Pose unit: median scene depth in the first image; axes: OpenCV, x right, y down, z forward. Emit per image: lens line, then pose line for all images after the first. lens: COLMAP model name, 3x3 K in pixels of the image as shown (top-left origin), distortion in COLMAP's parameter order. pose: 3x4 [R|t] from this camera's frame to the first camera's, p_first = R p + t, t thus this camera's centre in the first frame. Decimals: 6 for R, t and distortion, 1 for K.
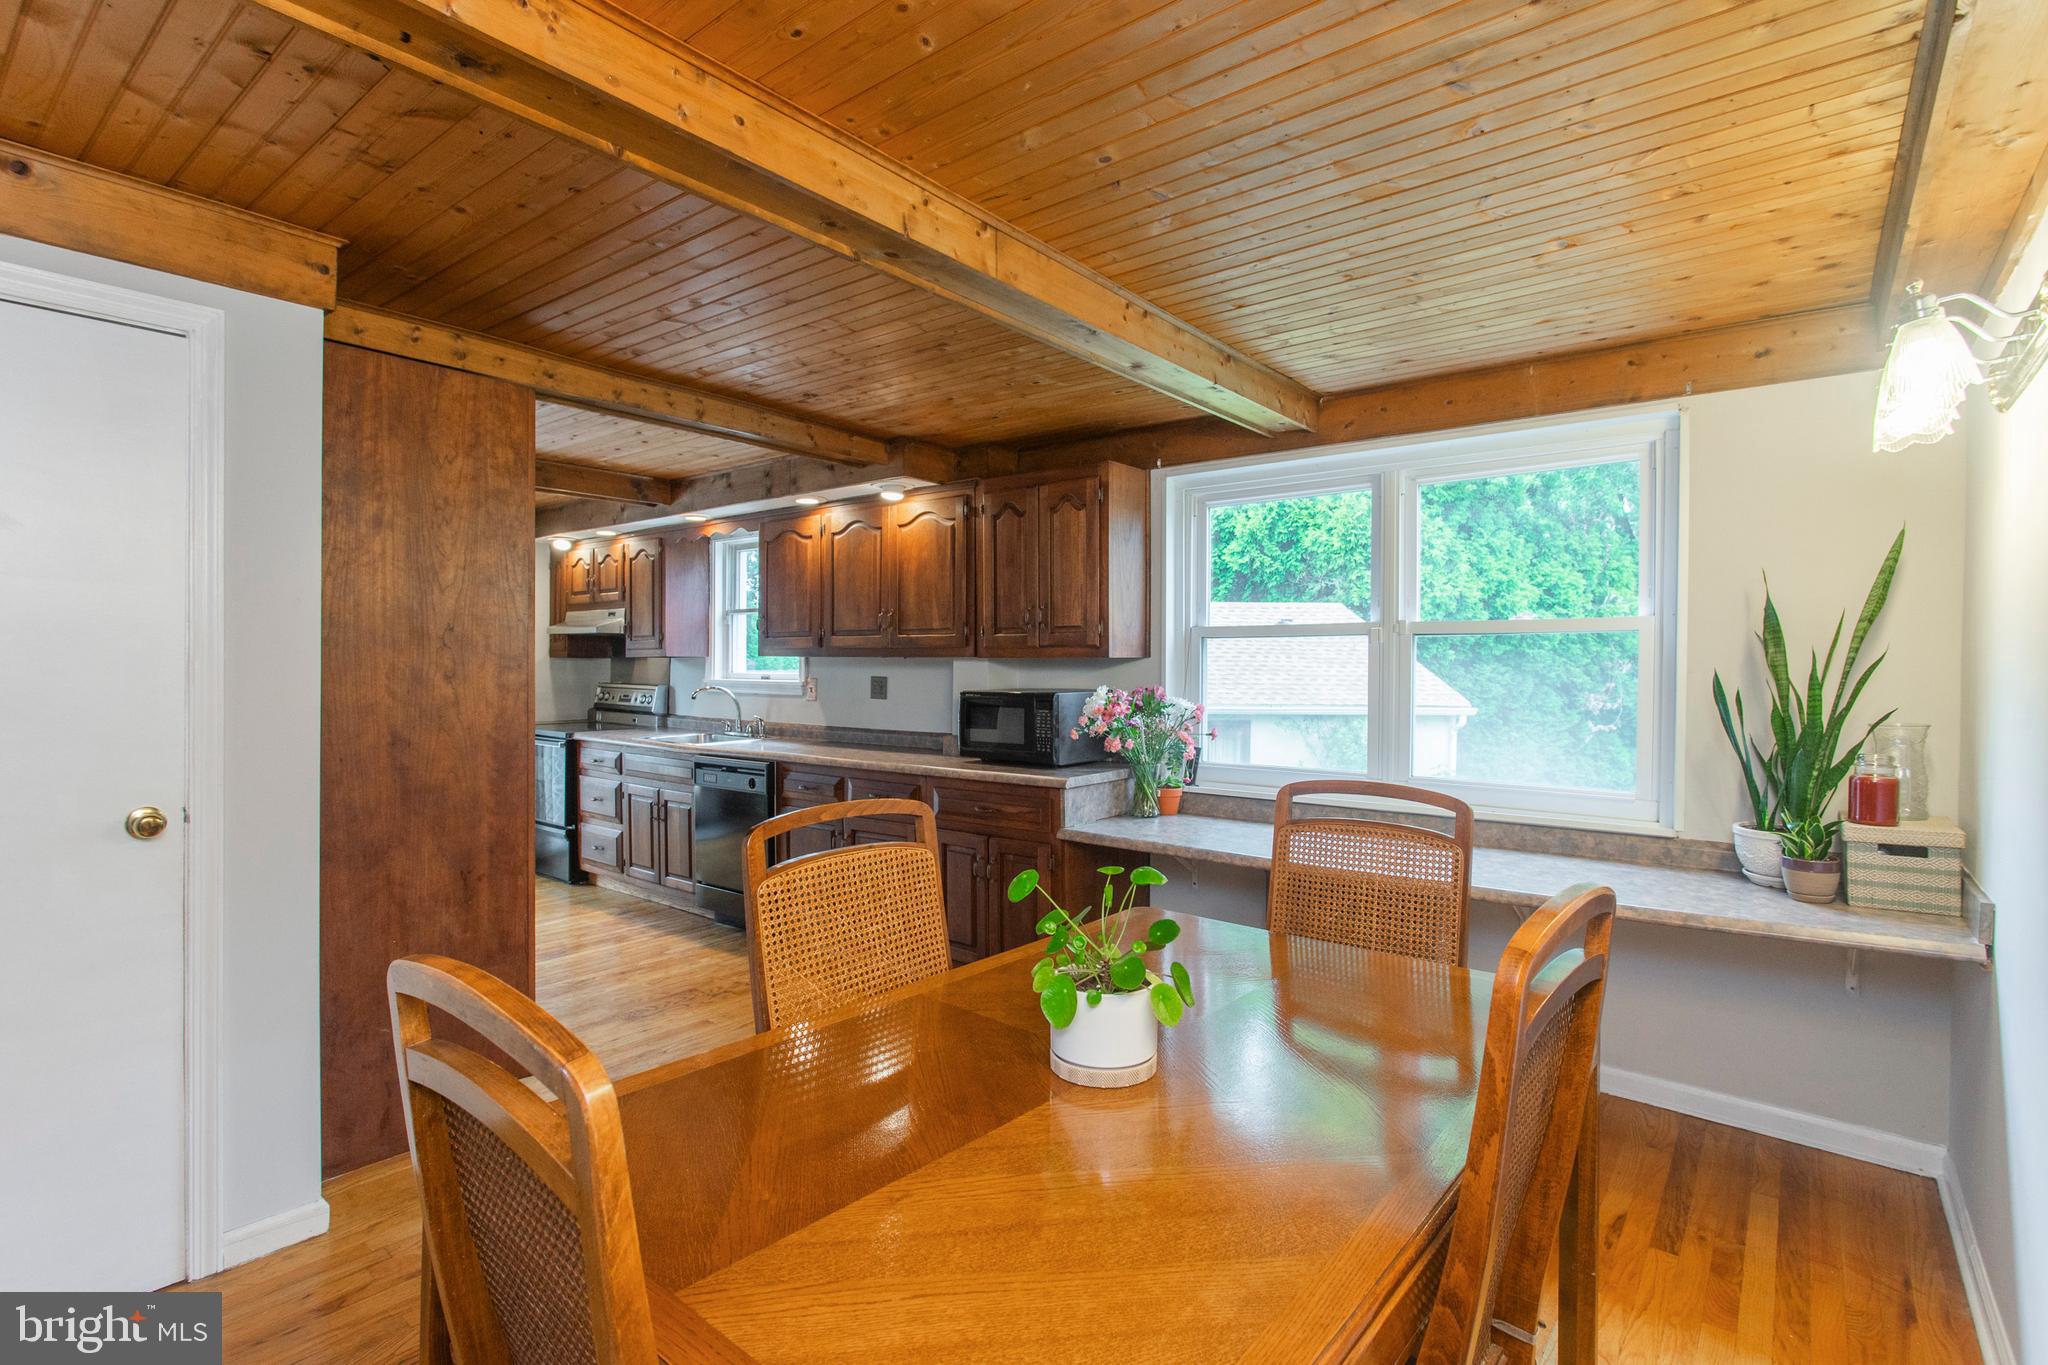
lens RADIAL K [[993.2, 0, 982.8], [0, 993.2, 686.7], [0, 0, 1]] dist [-0.012295, 0.000080]
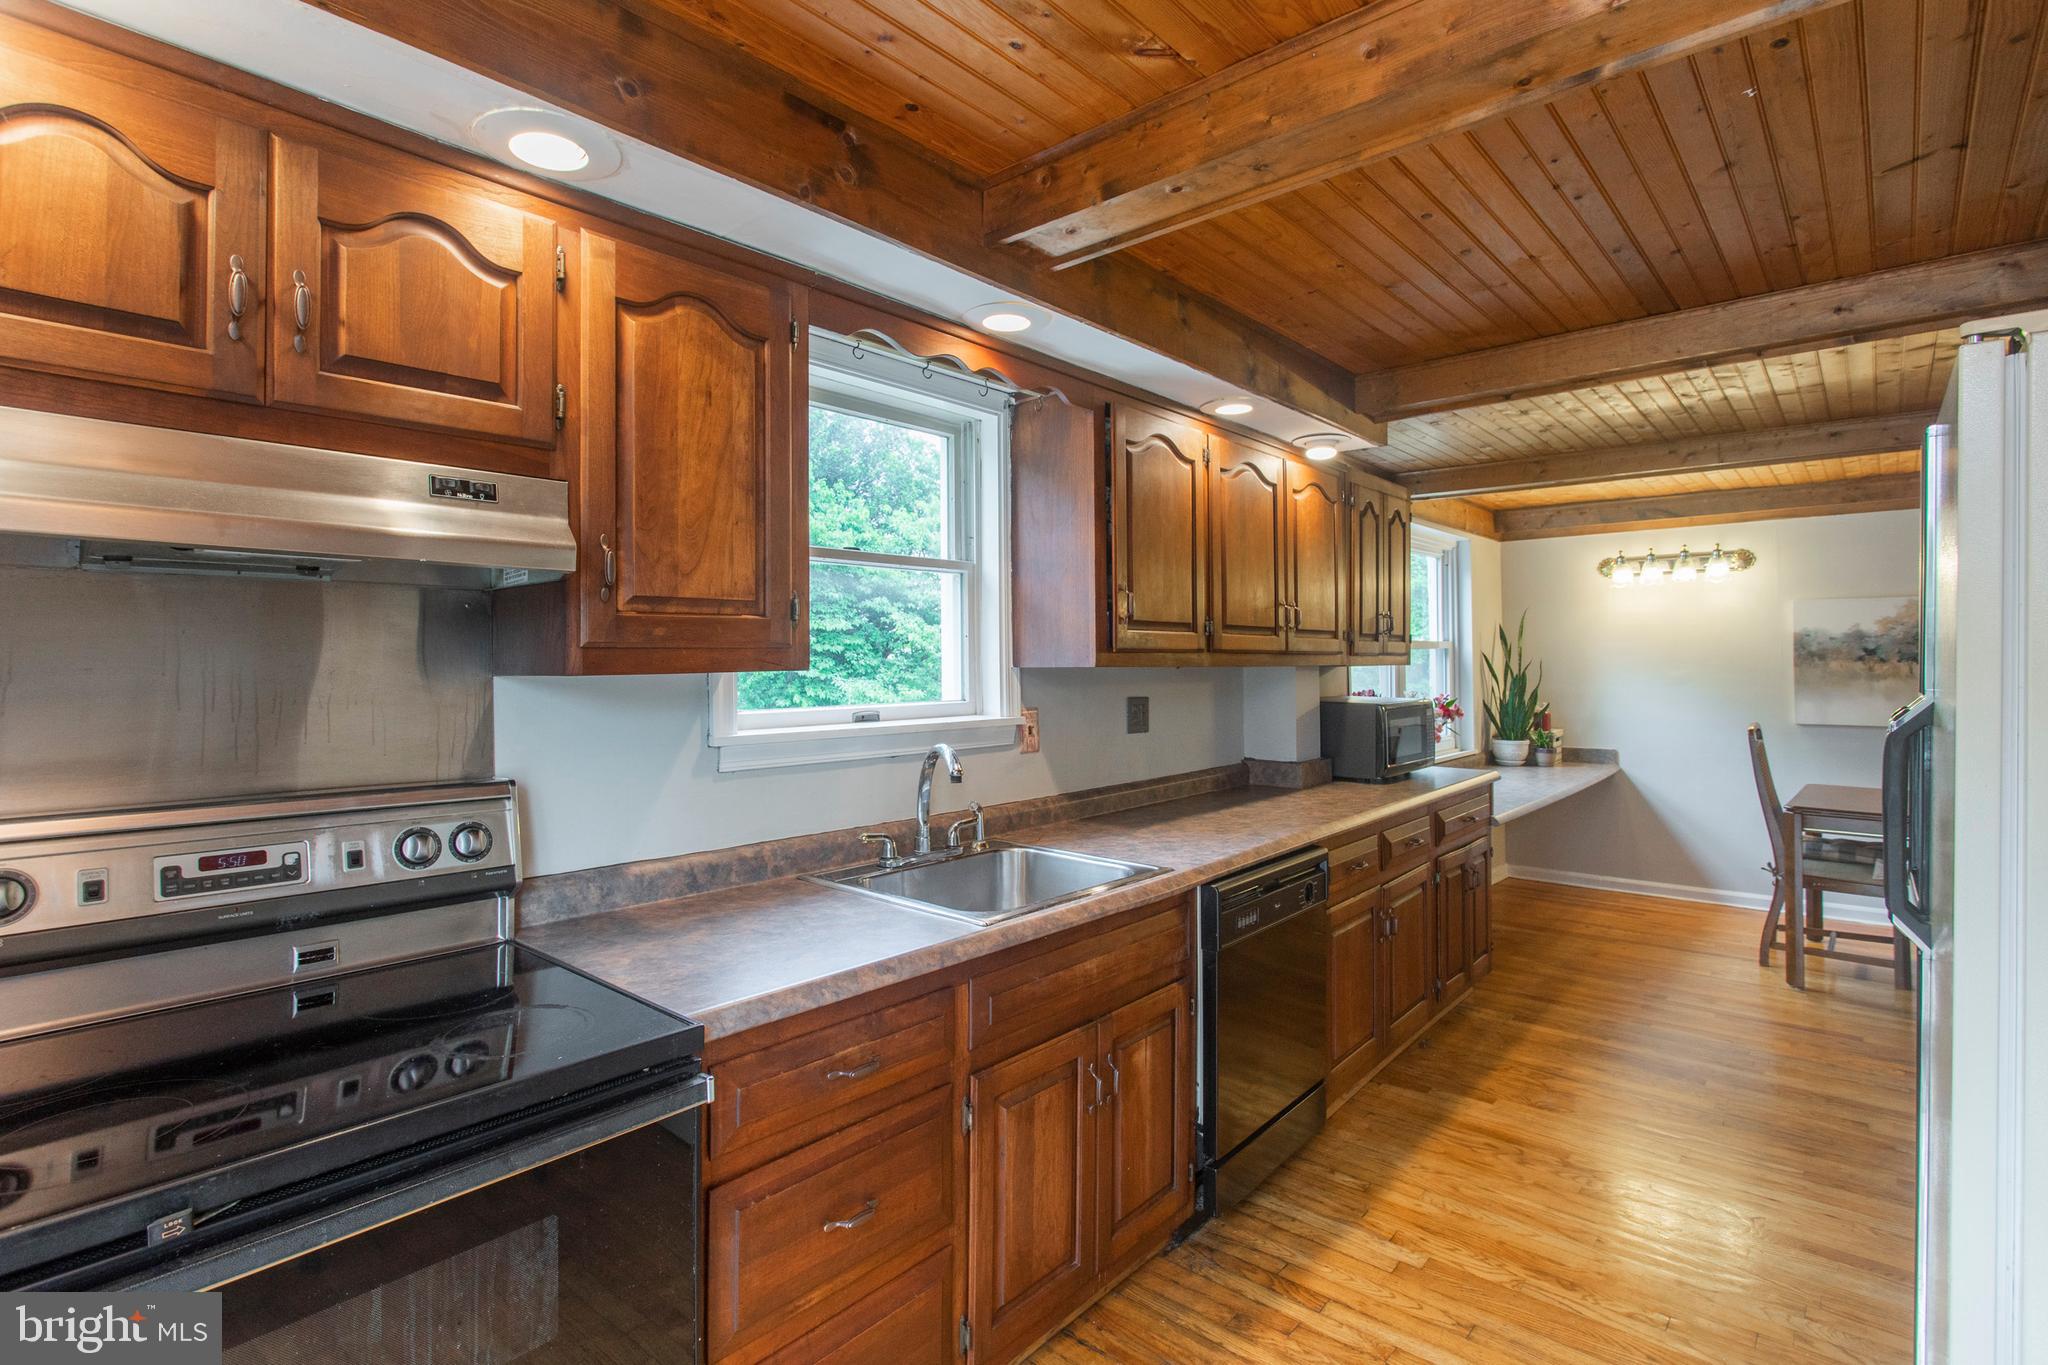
lens RADIAL K [[969.3, 0, 1016.4], [0, 969.3, 652.6], [0, 0, 1]] dist [-0.019382, 0.007952]
pose [[0.011616, -0.000219, 0.999933, -0.665848], [0.024143, 0.999709, -0.000061, -0.037307], [-0.999641, 0.024142, 0.011618, 0.978985]]
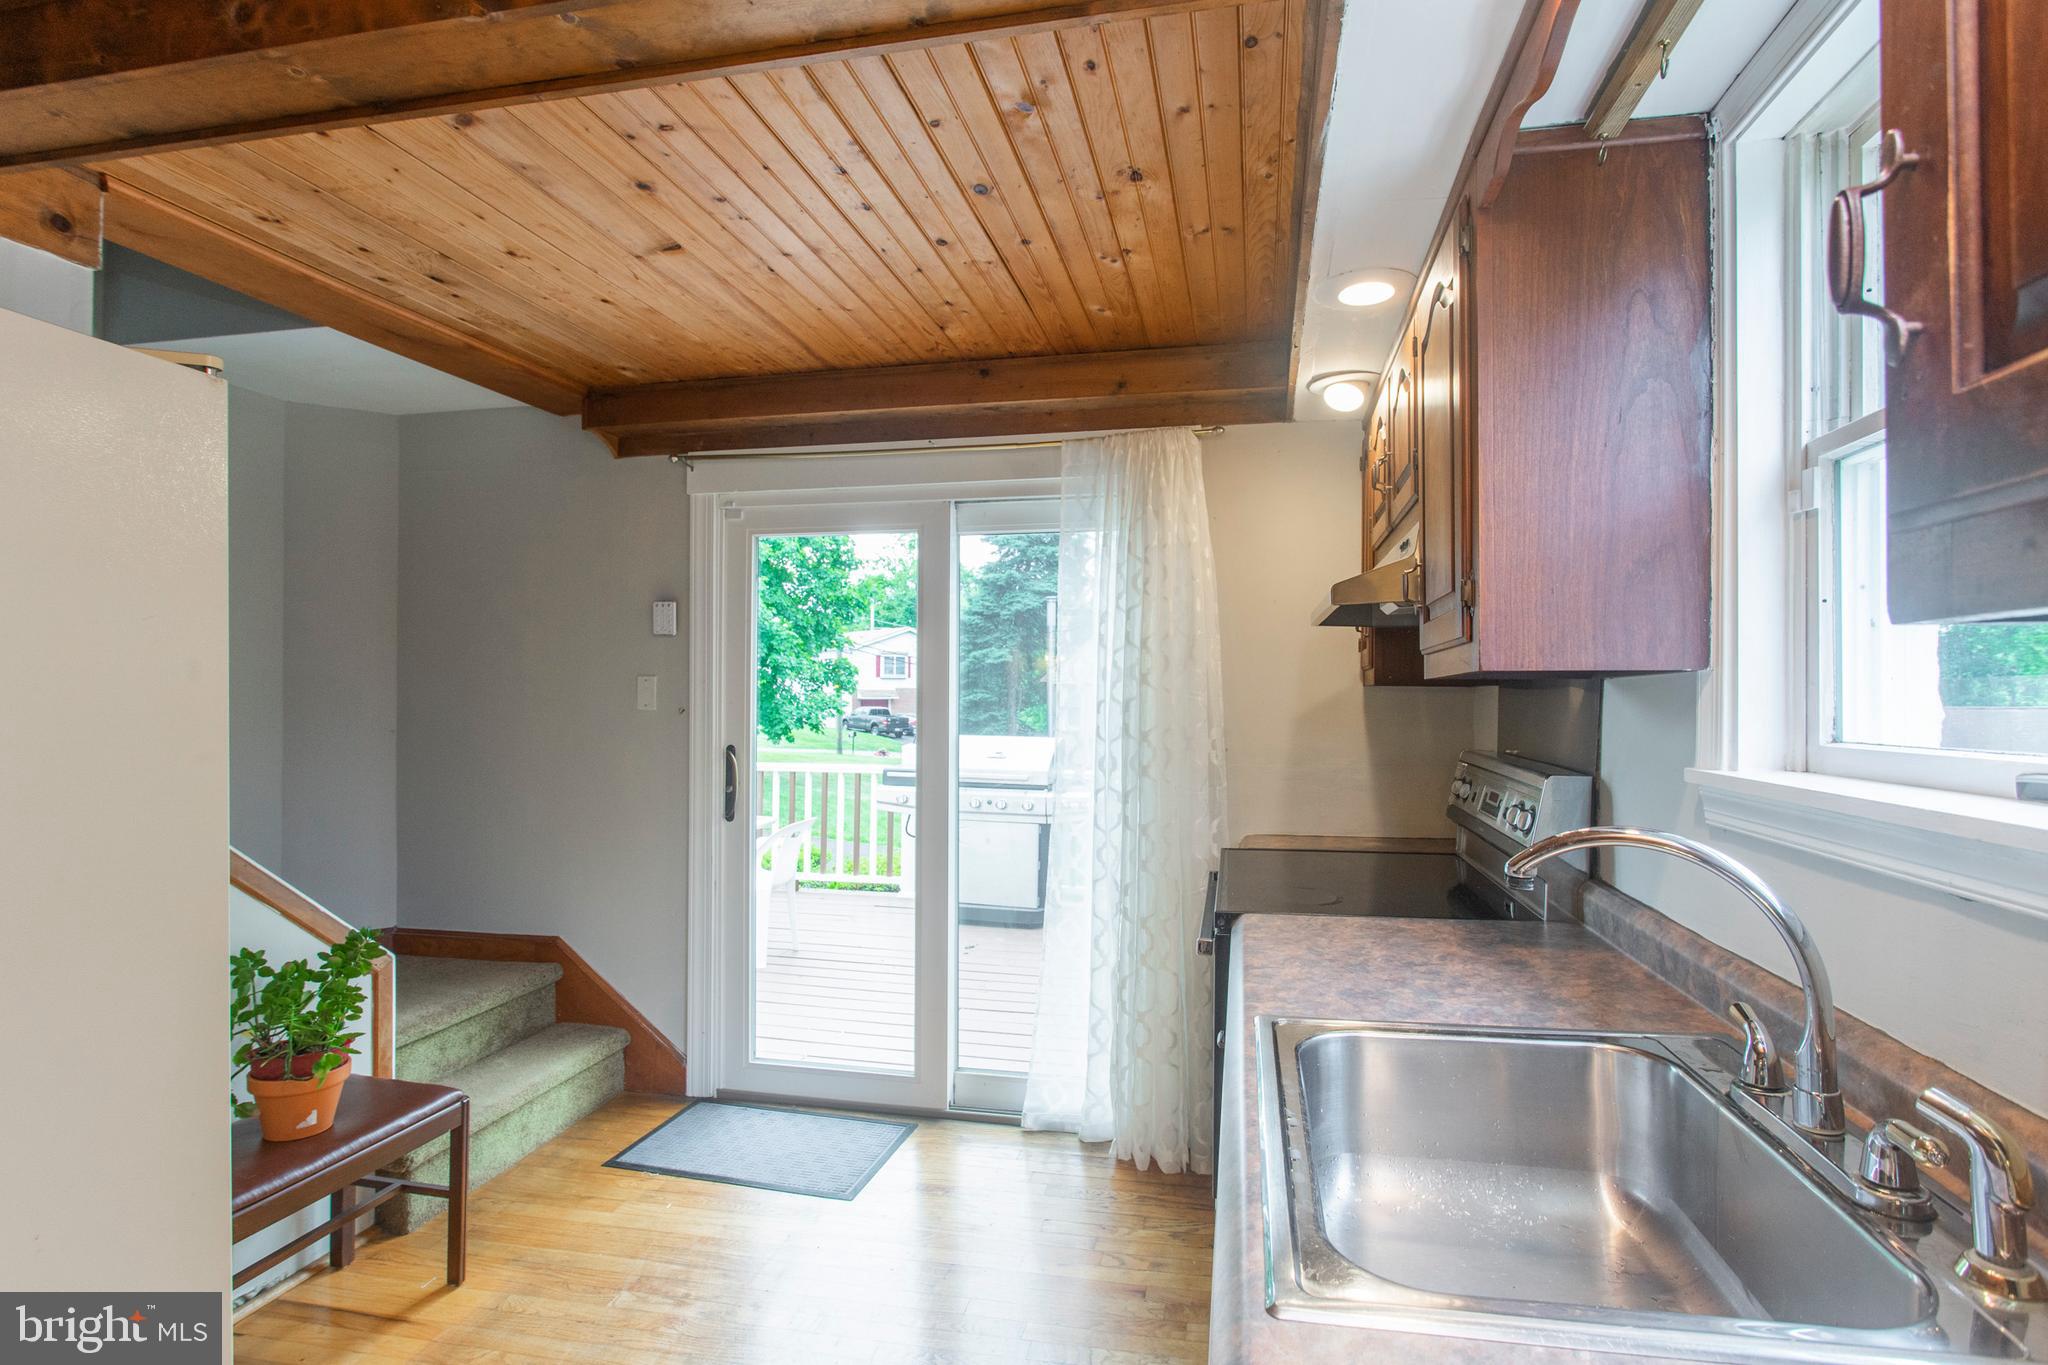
lens RADIAL K [[977.2, 0, 1056.8], [0, 977.2, 684.1], [0, 0, 1]] dist [-0.001237, 0.000256]
pose [[0.502326, -0.017071, -0.864510, -0.175193], [-0.016585, 0.999431, -0.029372, -0.019438], [0.864519, 0.029092, 0.501757, 0.835722]]
